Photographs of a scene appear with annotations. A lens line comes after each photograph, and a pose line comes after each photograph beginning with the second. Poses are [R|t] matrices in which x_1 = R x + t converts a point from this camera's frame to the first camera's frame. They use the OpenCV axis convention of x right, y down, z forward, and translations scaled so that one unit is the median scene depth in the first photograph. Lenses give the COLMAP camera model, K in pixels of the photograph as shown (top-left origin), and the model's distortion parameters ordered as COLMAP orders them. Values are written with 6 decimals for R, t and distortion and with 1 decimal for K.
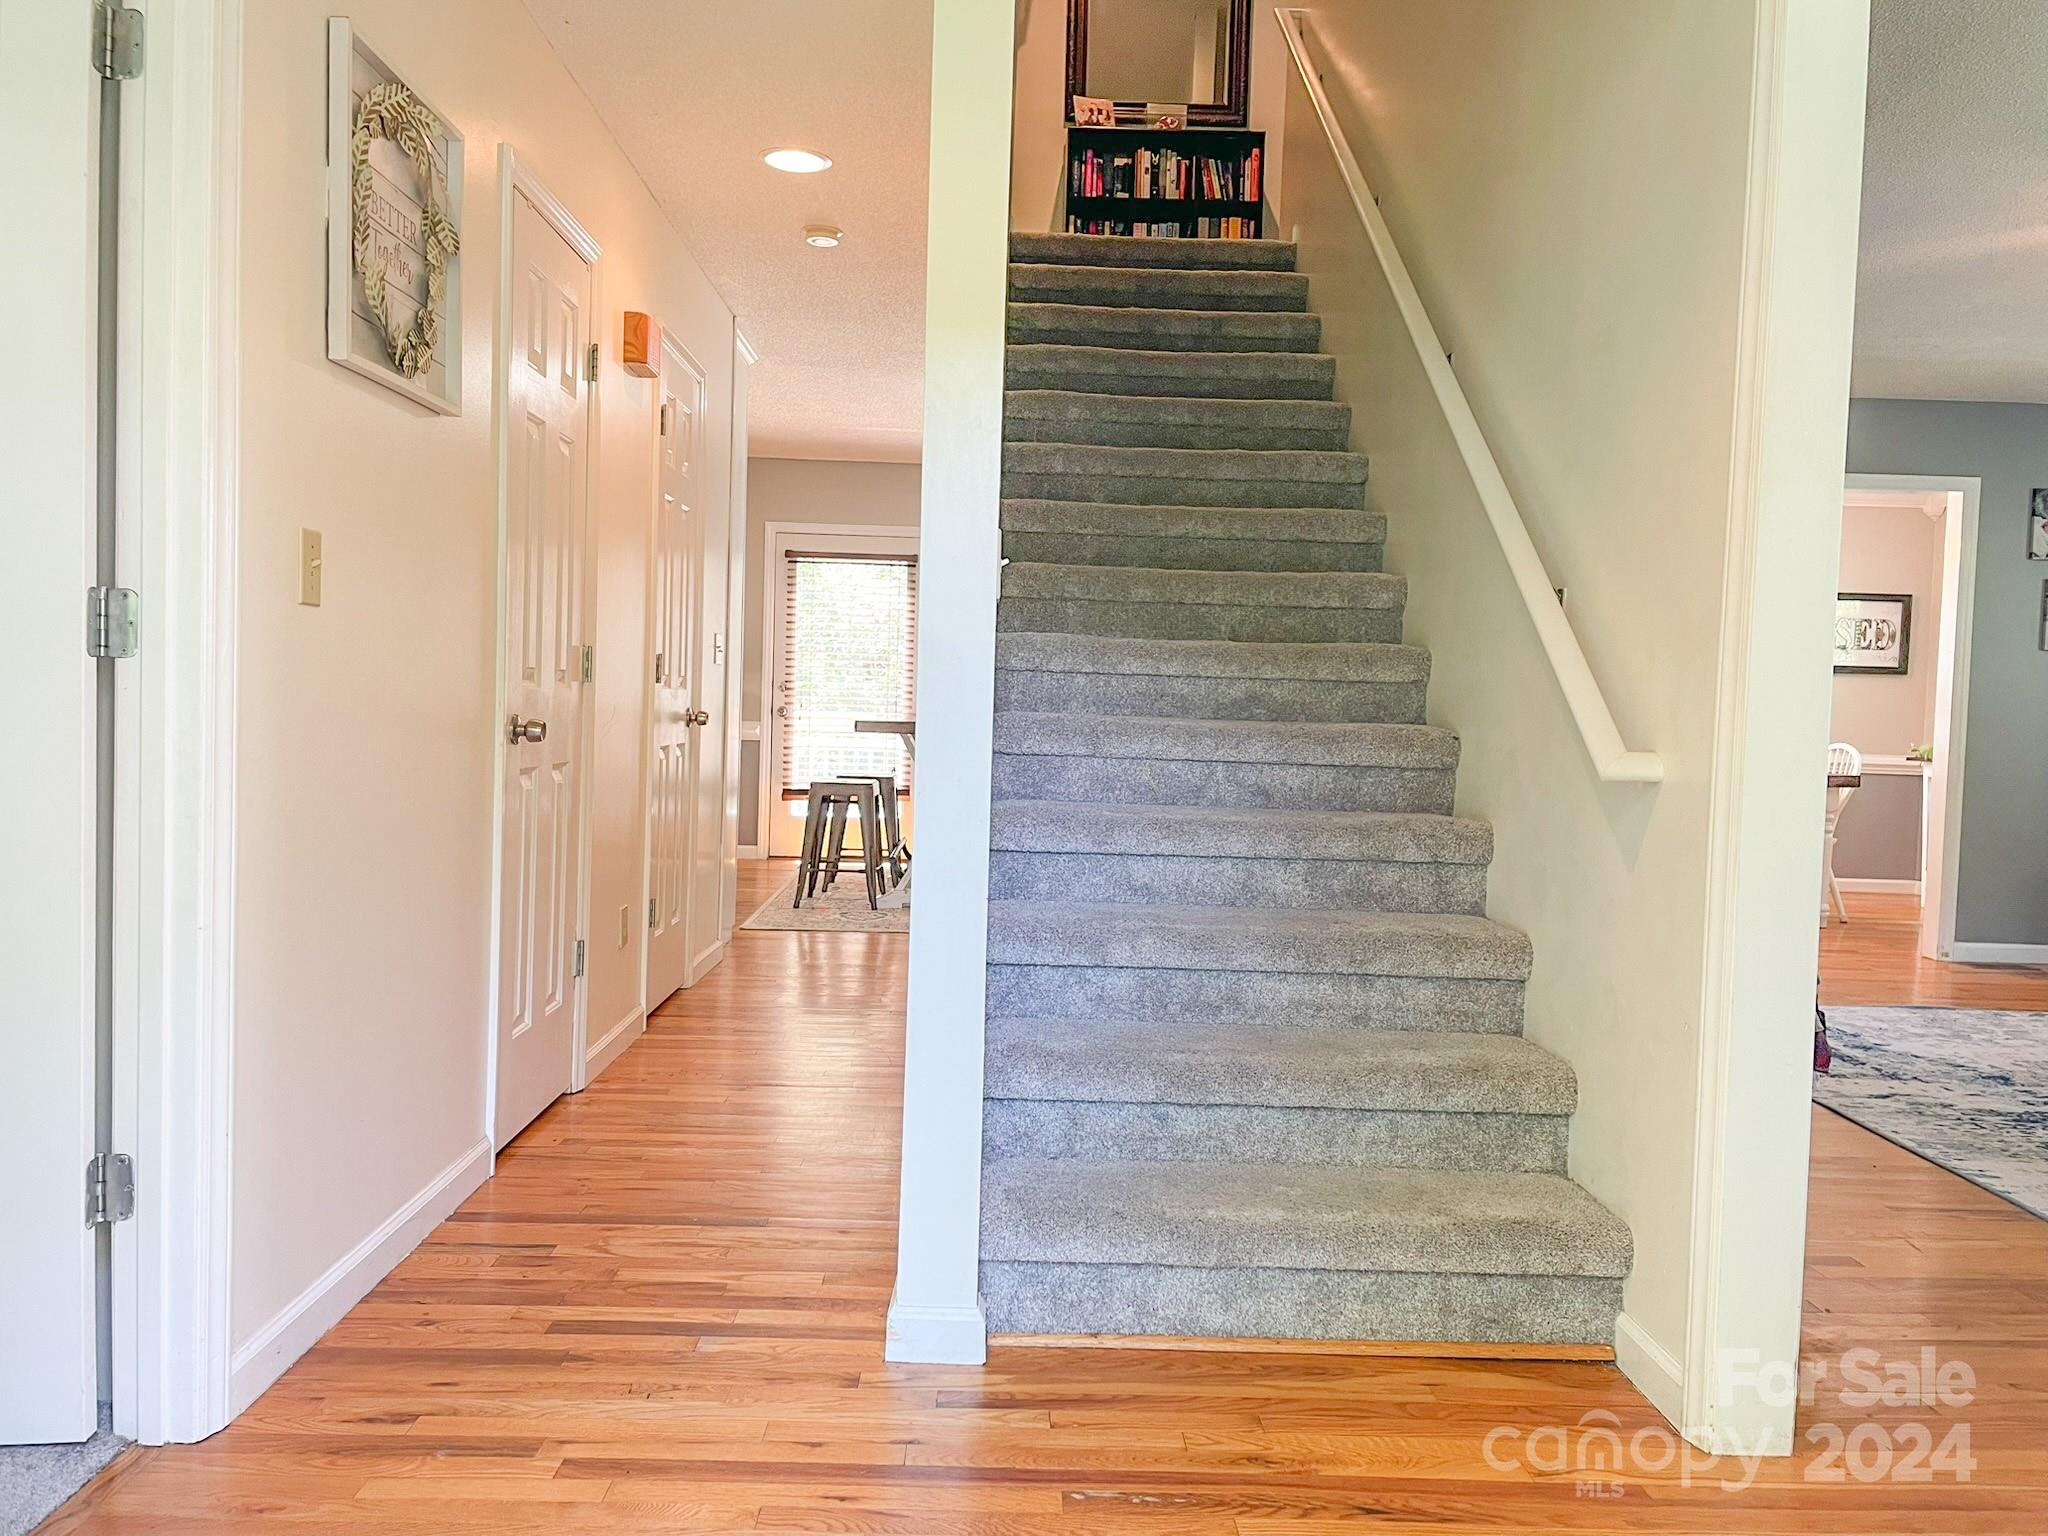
lens RADIAL K [[1566.3, 0, 1029.9], [0, 1566.3, 757.8], [0, 0, 1]] dist [0.012223, -0.023959]
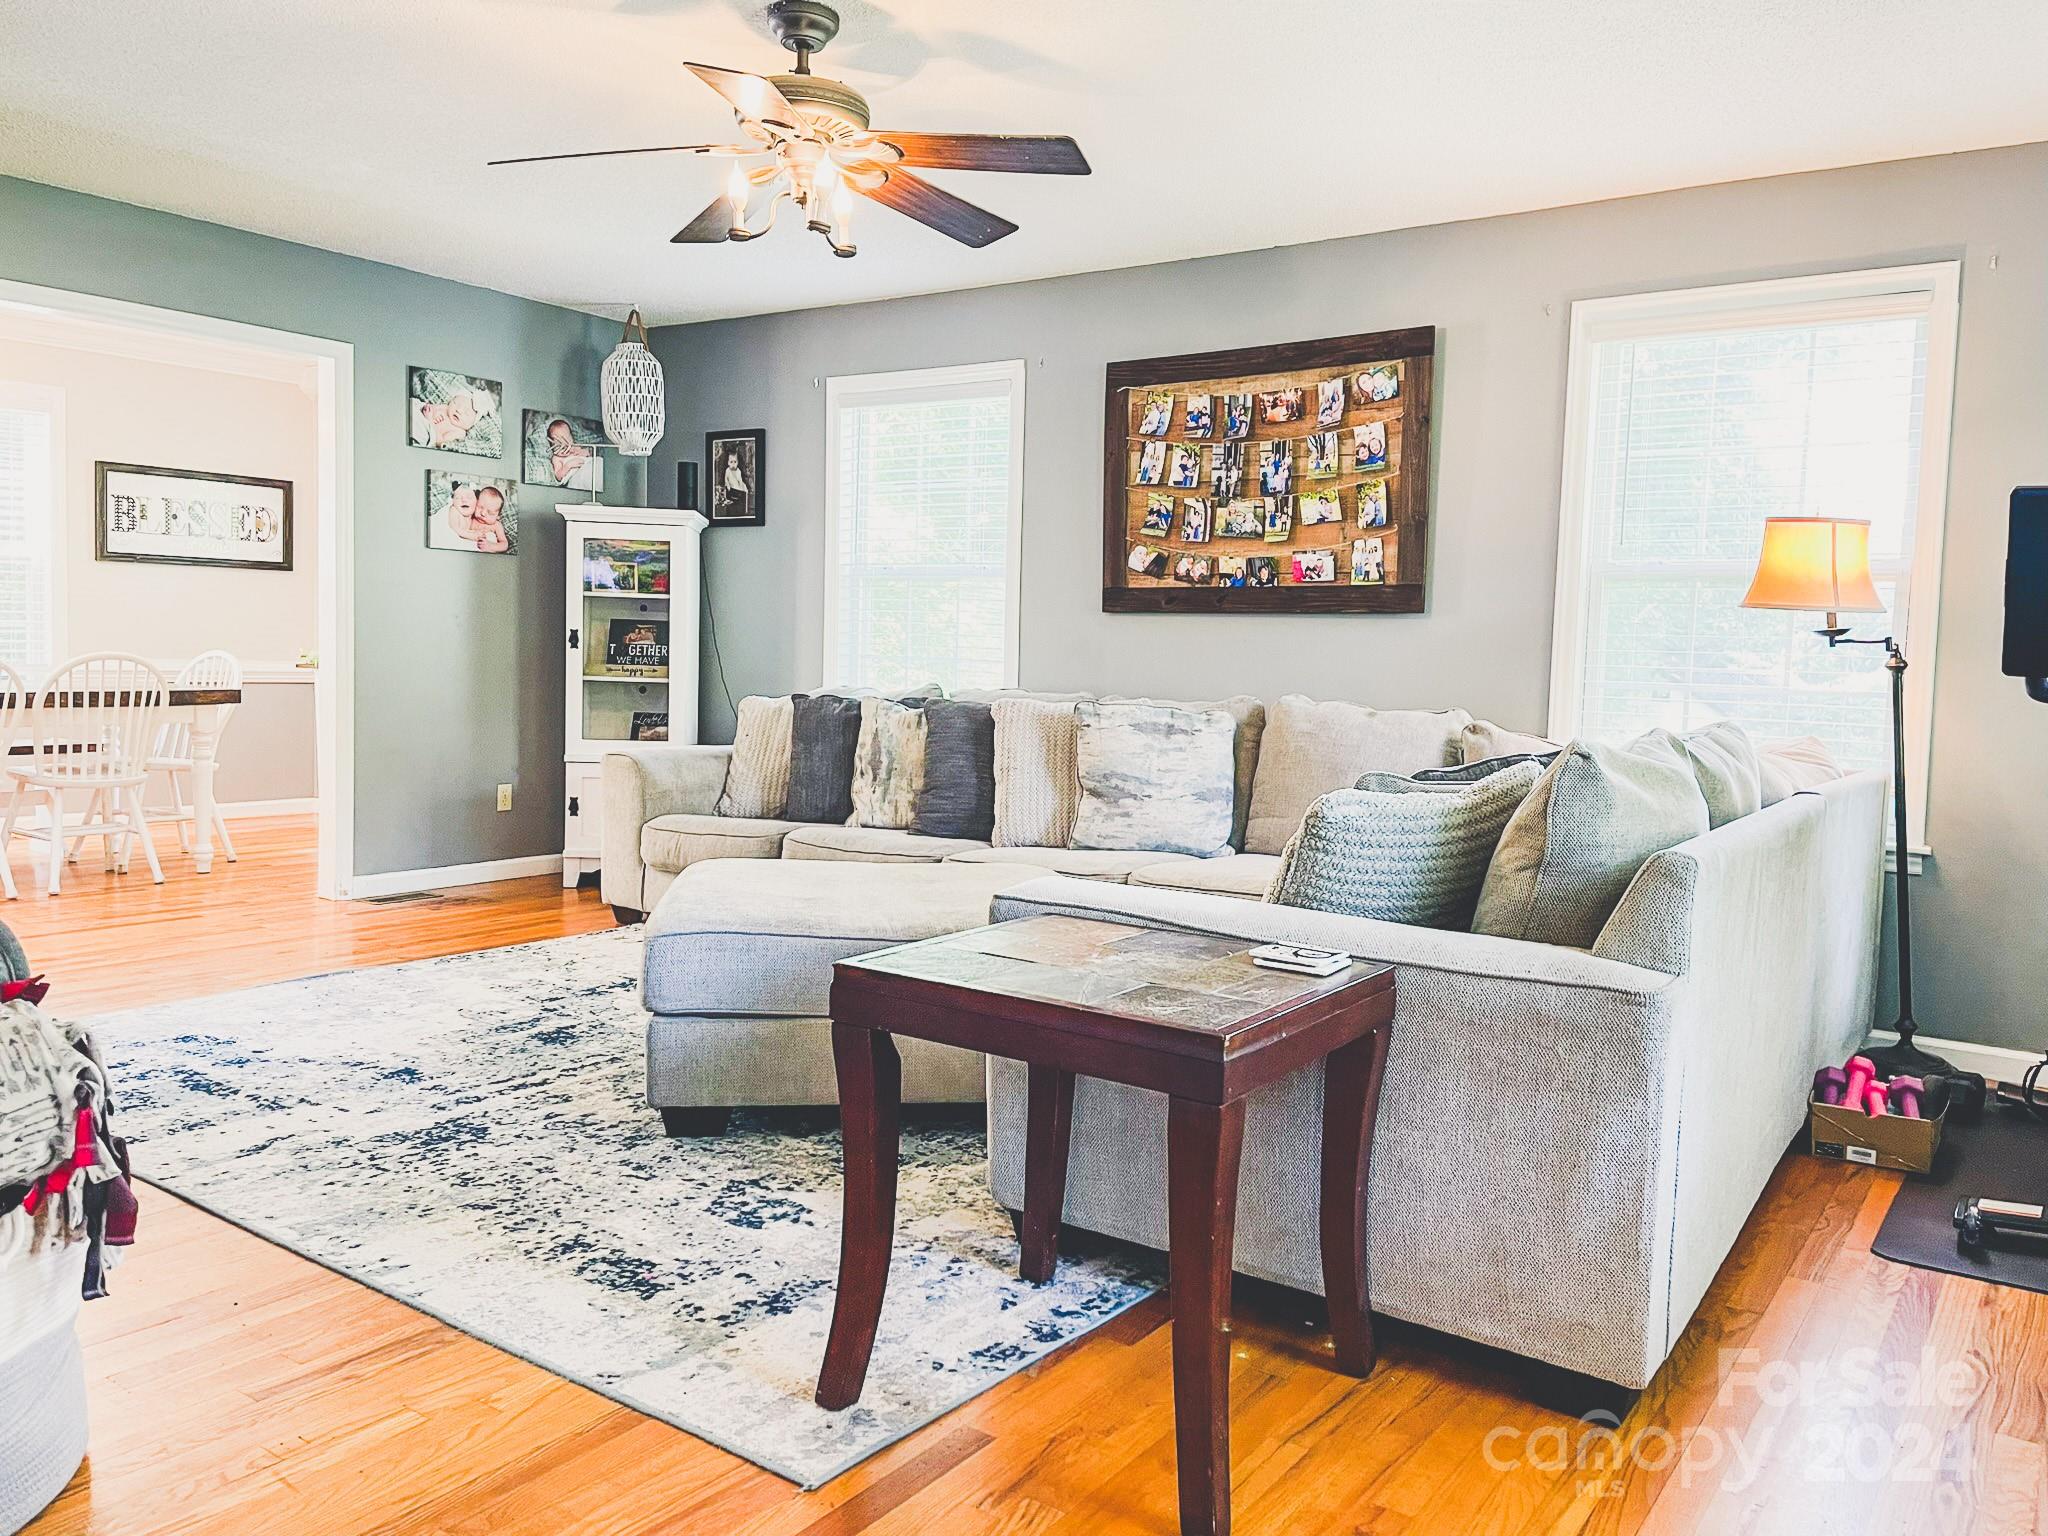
lens RADIAL K [[1566.3, 0, 1035.7], [0, 1566.3, 750.0], [0, 0, 1]] dist [0.012223, -0.023959]
pose [[0.590115, -0.070227, 0.804259, 0.141809], [0.021382, 0.997219, 0.071388, -0.009967], [-0.807036, -0.024931, 0.589976, 0.218085]]
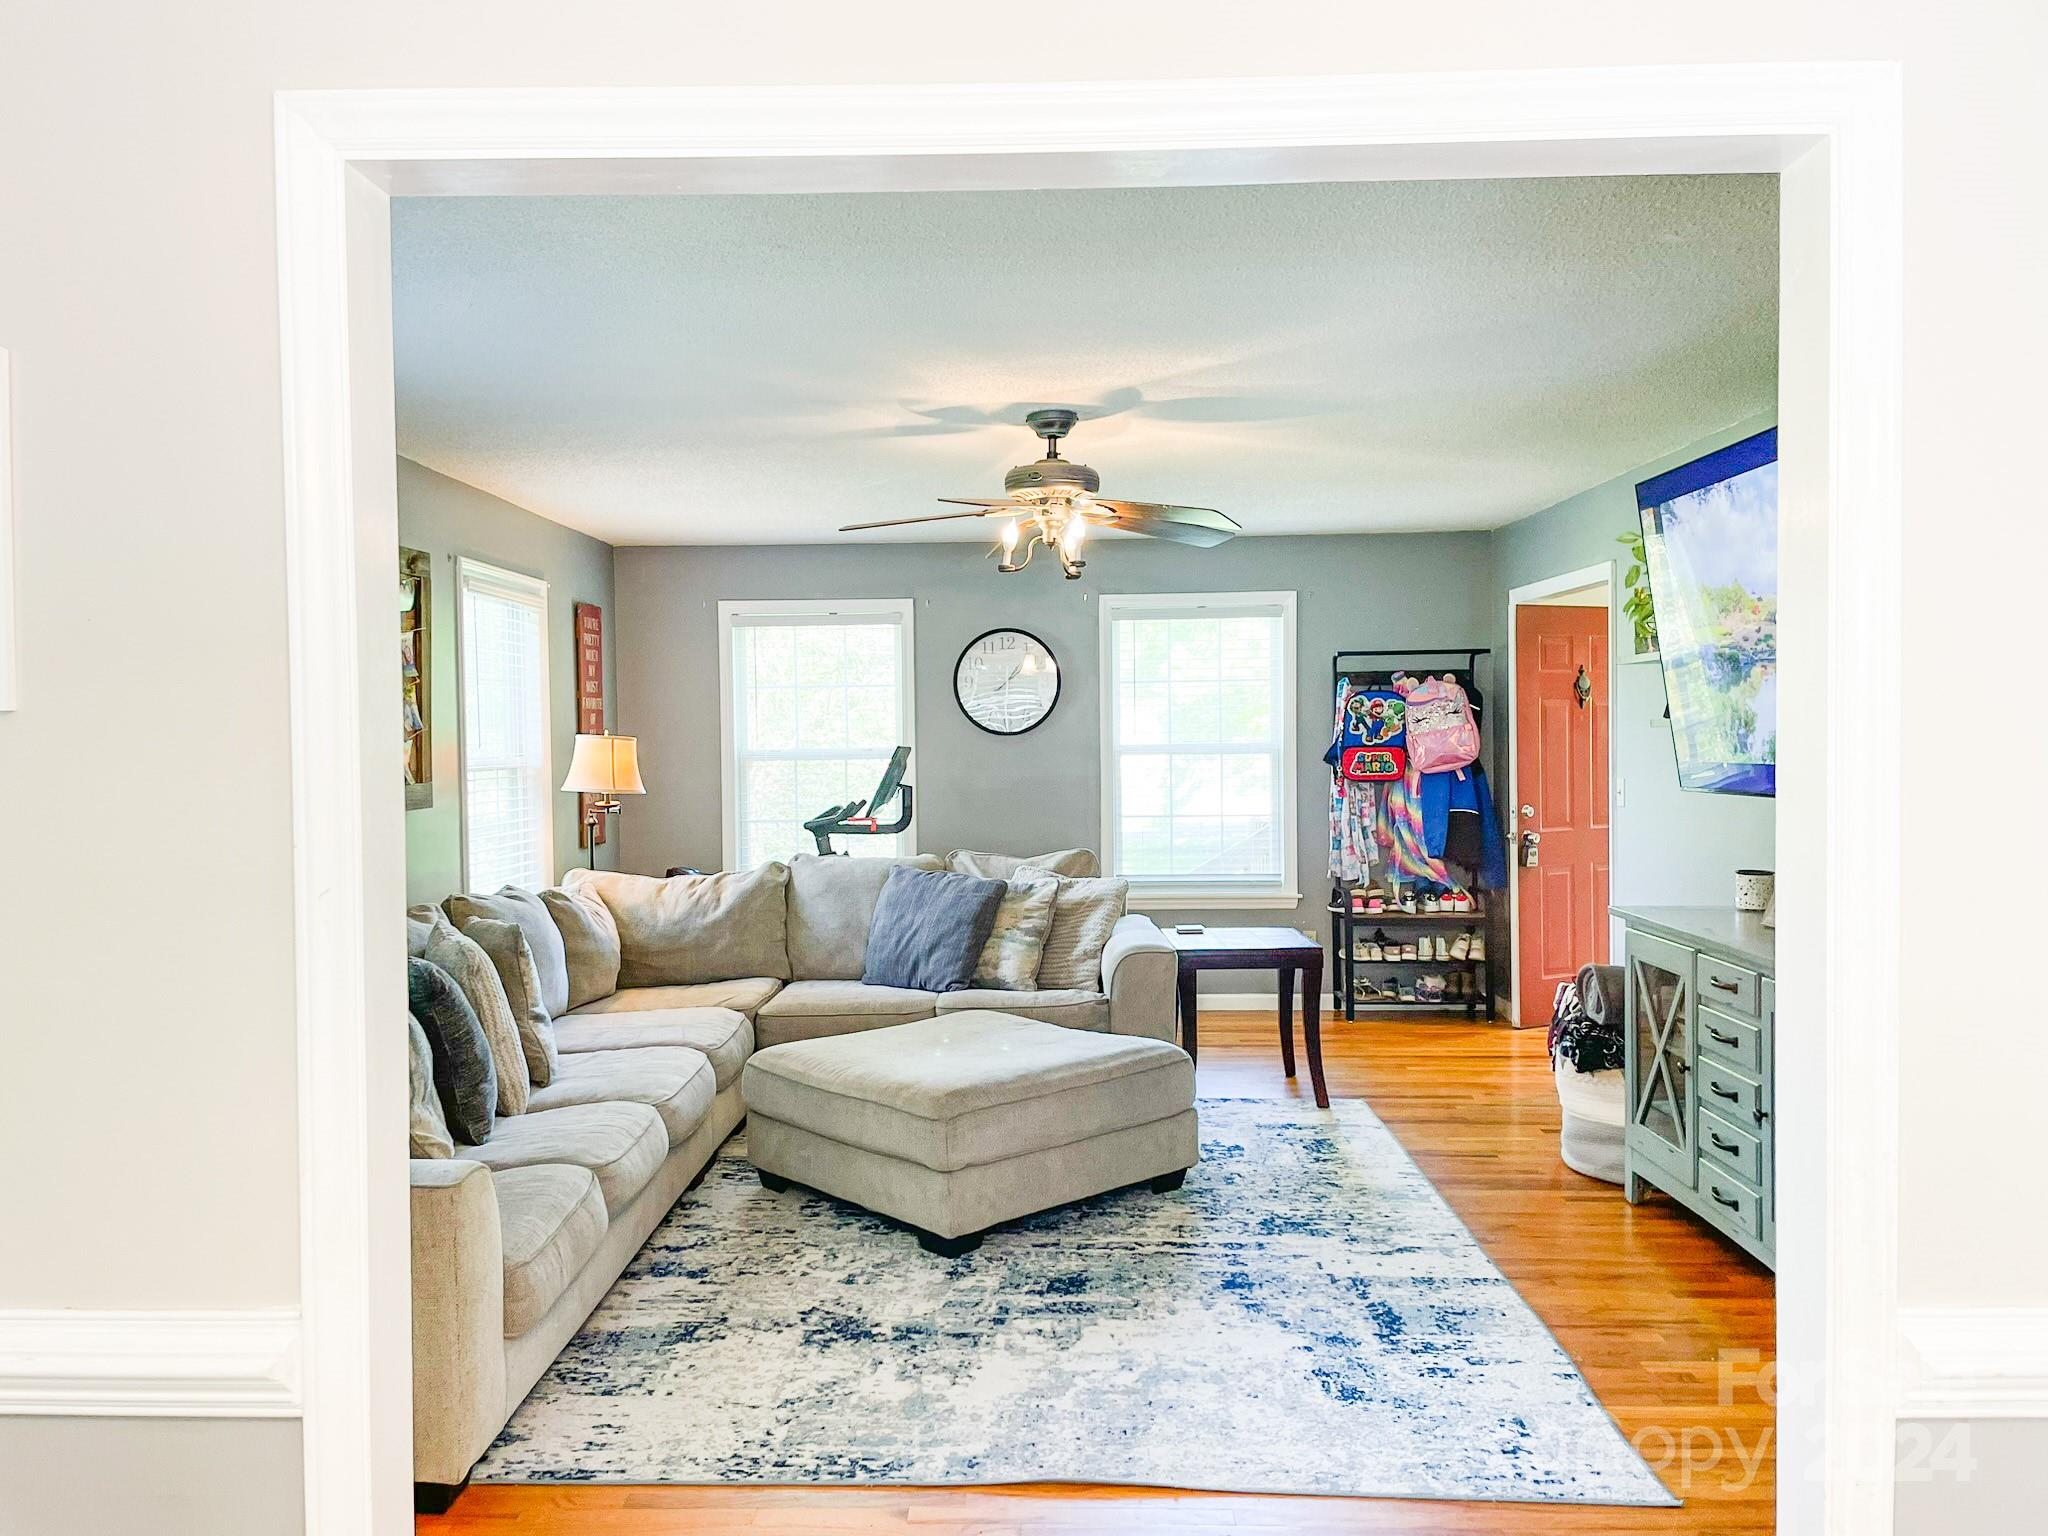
lens RADIAL K [[1566.3, 0, 1016.5], [0, 1566.3, 779.0], [0, 0, 1]] dist [0.012223, -0.023959]
pose [[-0.999133, -0.019137, 0.036964, 0.579084], [-0.016343, 0.997091, 0.074451, -0.117125], [-0.038281, 0.073782, -0.996539, 1.511890]]
